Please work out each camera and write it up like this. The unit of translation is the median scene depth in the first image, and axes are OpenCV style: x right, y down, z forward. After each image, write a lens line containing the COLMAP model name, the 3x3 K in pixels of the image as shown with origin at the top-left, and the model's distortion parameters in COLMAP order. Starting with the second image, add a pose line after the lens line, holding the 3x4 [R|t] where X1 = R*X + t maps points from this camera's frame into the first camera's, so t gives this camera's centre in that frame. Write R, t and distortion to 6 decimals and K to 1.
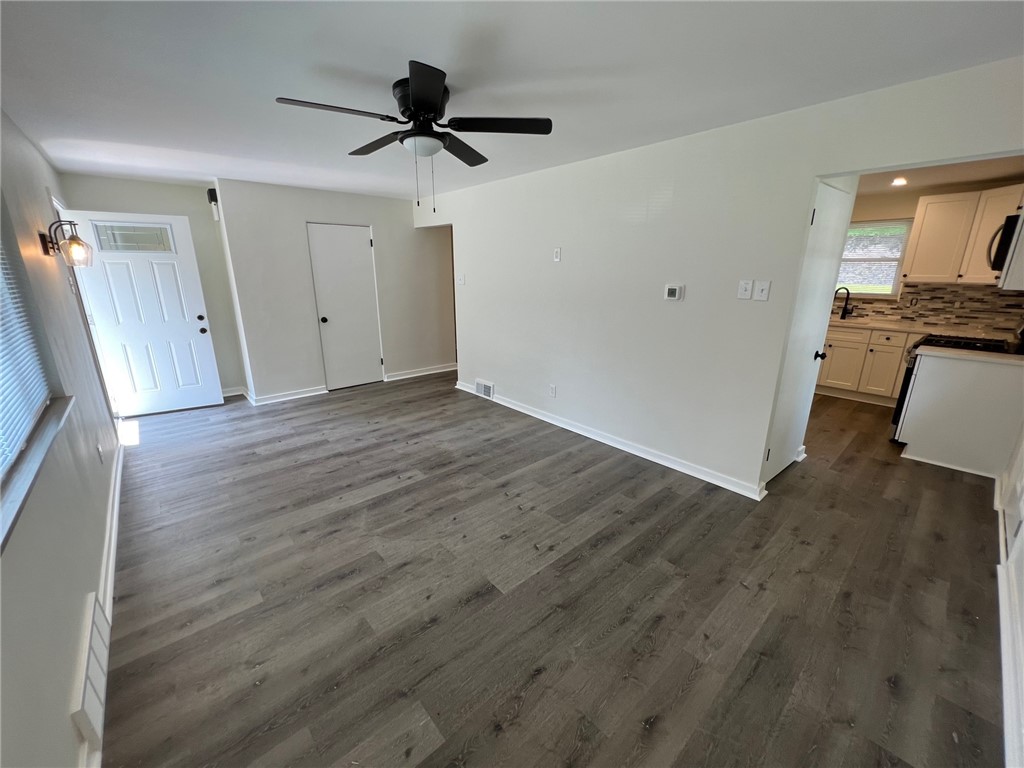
lens RADIAL K [[409.4, 0, 513.8], [0, 409.4, 388.0], [0, 0, 1]] dist [0.000860, -0.000219]
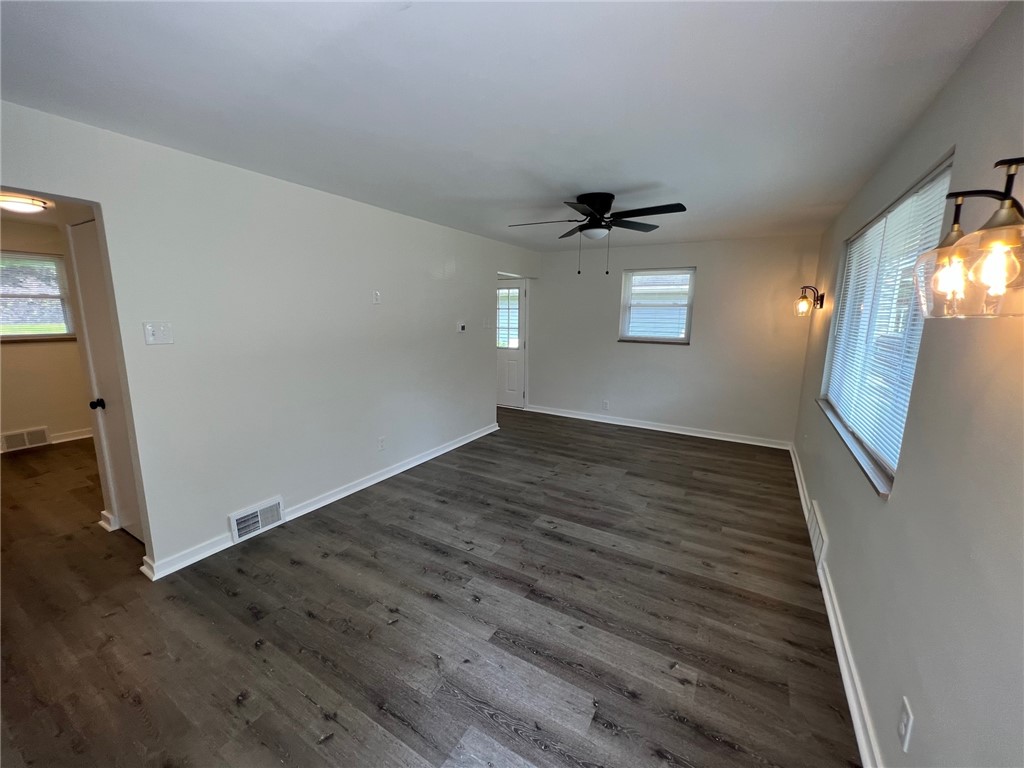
lens RADIAL K [[409.4, 0, 513.0], [0, 409.4, 381.1], [0, 0, 1]] dist [0.000860, -0.000219]
pose [[-0.305699, -0.162676, 0.938128, -1.335460], [0.256275, 0.934876, 0.245622, -0.439503], [-0.916990, 0.315505, -0.244101, 1.491316]]
